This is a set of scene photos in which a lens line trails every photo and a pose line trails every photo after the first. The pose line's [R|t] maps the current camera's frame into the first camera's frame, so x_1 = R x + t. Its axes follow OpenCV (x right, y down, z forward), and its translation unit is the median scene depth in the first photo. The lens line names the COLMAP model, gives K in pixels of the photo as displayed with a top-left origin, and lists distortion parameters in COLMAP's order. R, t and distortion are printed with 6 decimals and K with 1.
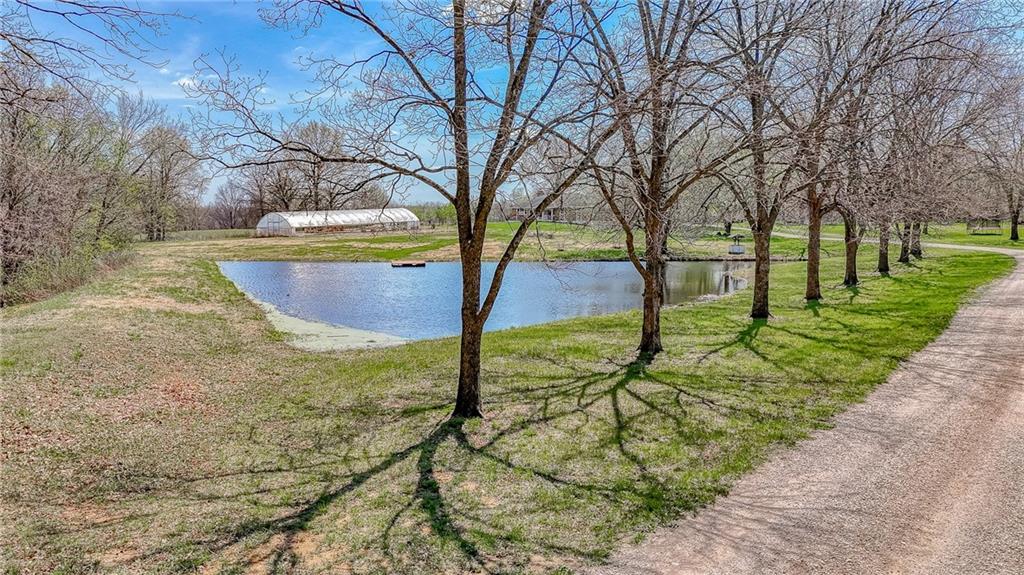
lens RADIAL K [[738.9, 0, 512.0], [0, 738.9, 287.5], [0, 0, 1]] dist [0.026976, -0.000021]
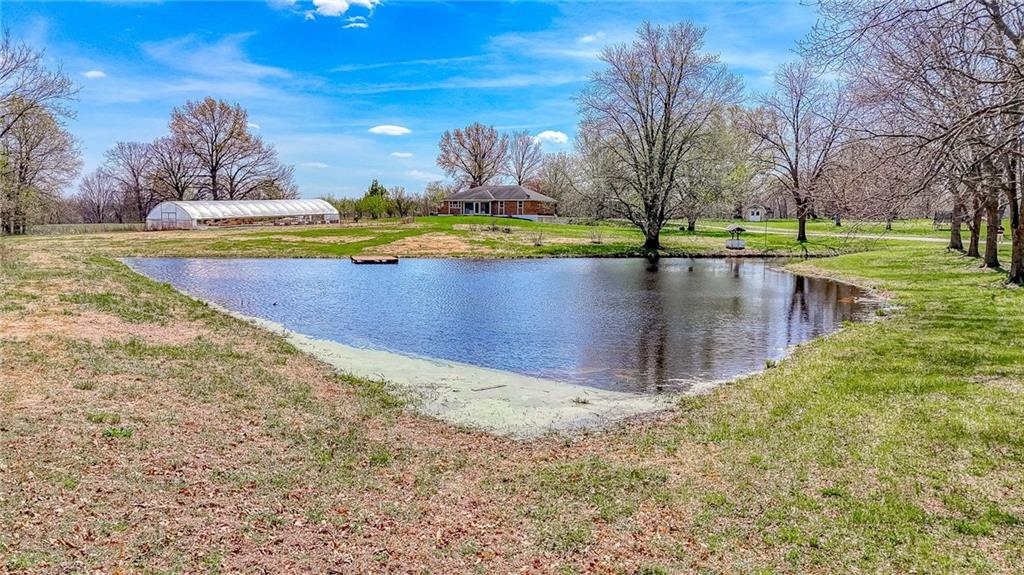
lens RADIAL K [[727.3, 0, 512.0], [0, 727.3, 287.5], [0, 0, 1]] dist [0.002389, 0.001478]
pose [[0.986121, -0.007295, 0.165870, -0.080812], [0.007232, 0.999973, 0.000983, -0.001494], [-0.165873, 0.000230, 0.986147, 0.131132]]
